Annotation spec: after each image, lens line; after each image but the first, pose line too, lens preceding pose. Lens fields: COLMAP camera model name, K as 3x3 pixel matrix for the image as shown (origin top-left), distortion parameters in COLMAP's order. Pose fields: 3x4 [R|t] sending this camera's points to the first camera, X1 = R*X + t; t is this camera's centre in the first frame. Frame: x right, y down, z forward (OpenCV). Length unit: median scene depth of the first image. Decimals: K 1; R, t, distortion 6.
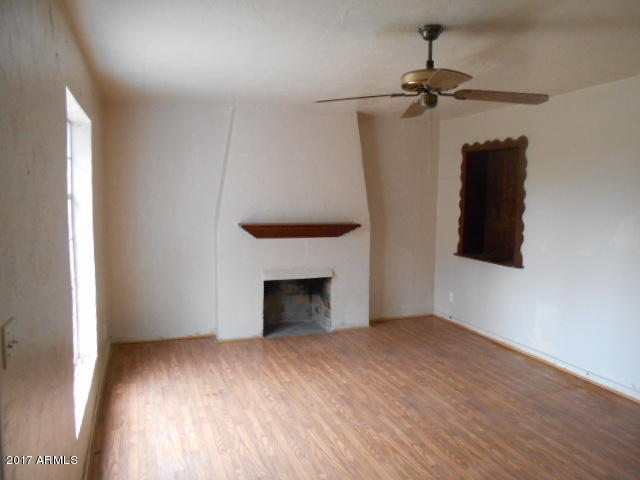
lens RADIAL K [[486.7, 0, 320.0], [0, 486.7, 240.0], [0, 0, 1]] dist [-0.035448, 0.007254]
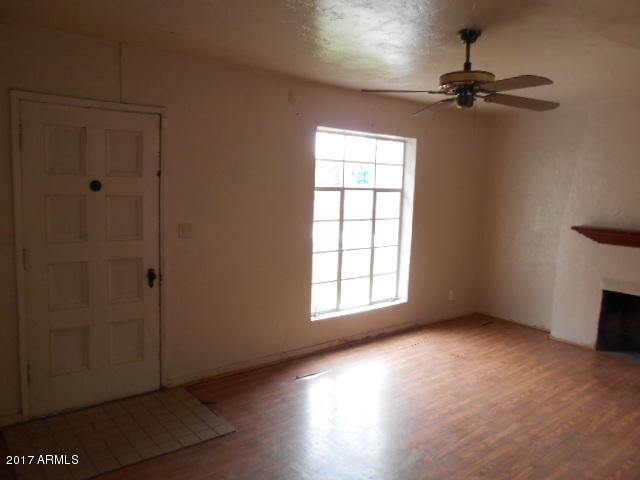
lens RADIAL K [[486.7, 0, 320.0], [0, 486.7, 240.0], [0, 0, 1]] dist [-0.035448, 0.007254]
pose [[0.316558, 0.115485, -0.941517, 0.741608], [-0.123630, 0.989118, 0.079757, -0.021341], [0.940482, 0.091153, 0.327391, 0.245494]]
